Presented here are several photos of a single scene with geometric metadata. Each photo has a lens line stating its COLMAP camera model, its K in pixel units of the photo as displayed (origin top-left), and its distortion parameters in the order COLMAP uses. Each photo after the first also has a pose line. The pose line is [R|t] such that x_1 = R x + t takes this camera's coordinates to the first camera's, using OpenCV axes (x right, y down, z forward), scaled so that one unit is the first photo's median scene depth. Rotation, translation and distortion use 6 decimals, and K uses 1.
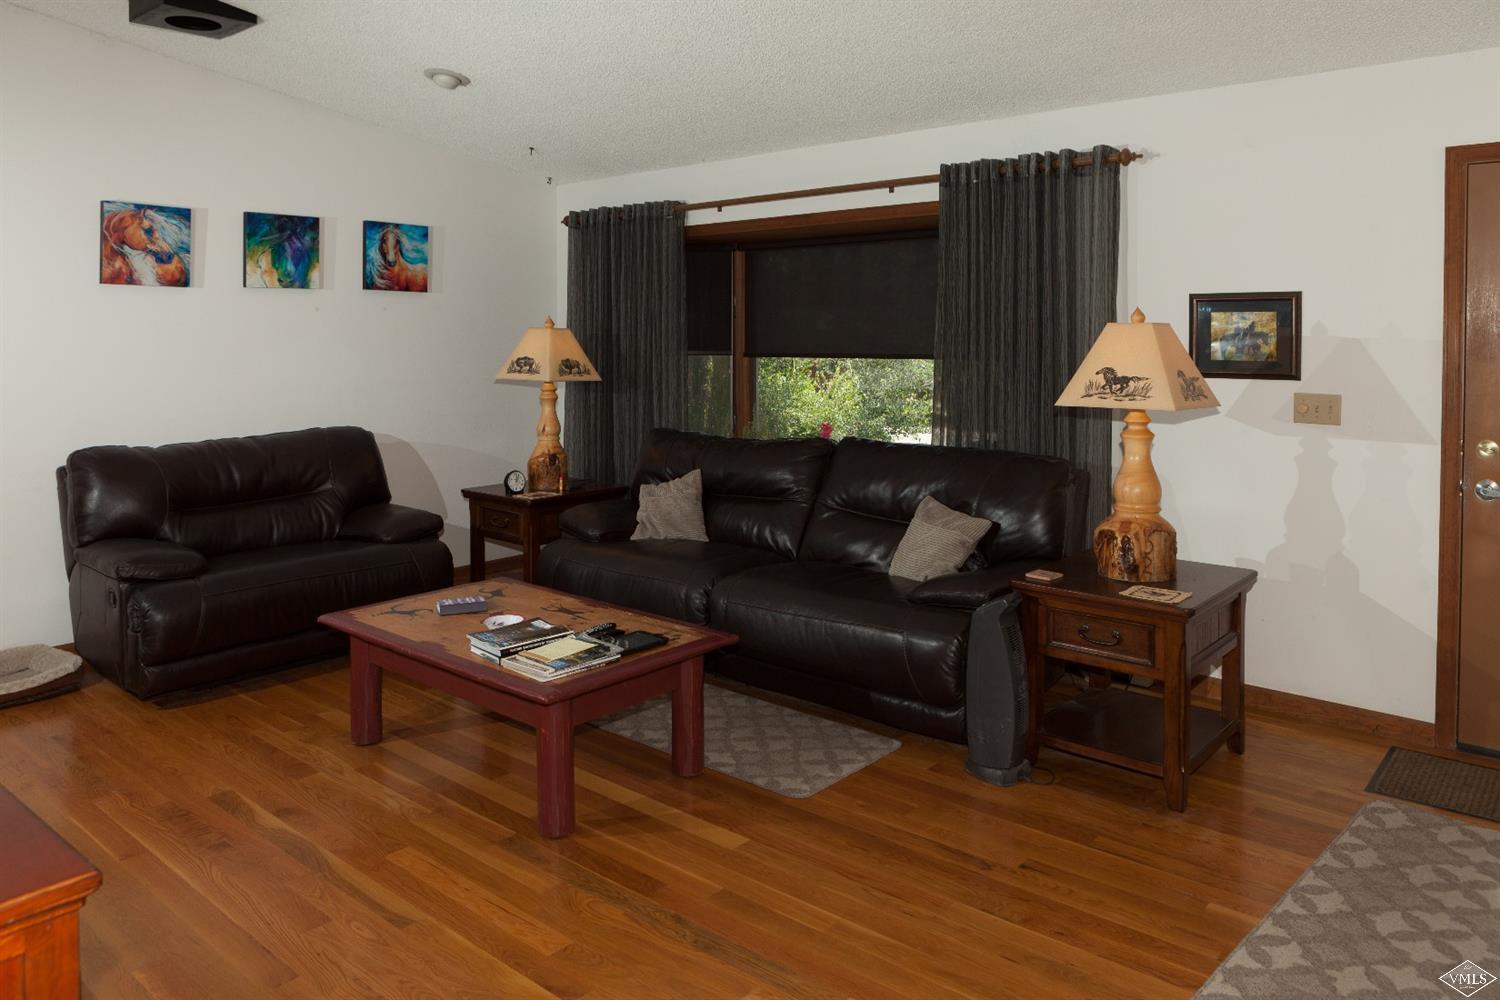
lens RADIAL K [[1038.7, 0, 750.0], [0, 1038.7, 500.0], [0, 0, 1]] dist [-0.007424, -0.000485]
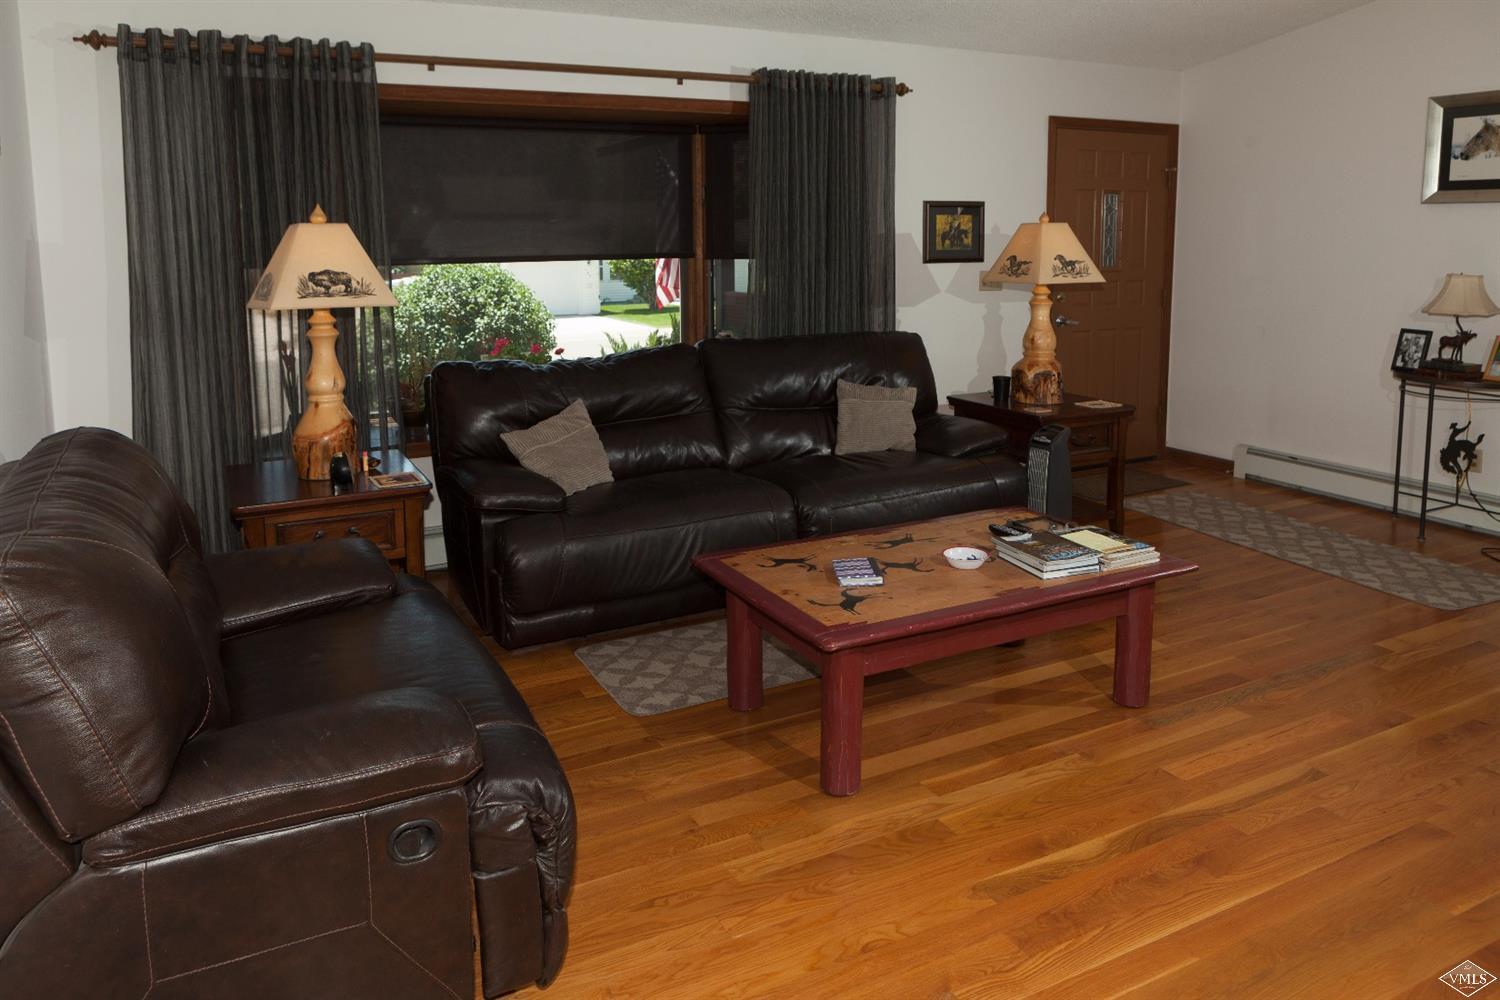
lens RADIAL K [[999.0, 0, 750.0], [0, 999.0, 500.0], [0, 0, 1]] dist [-0.045226, 0.025408]
pose [[0.387804, -0.231788, 0.892122, -0.832767], [0.154040, 0.970552, 0.185204, -0.089281], [-0.908779, 0.065599, 0.412089, 0.644839]]
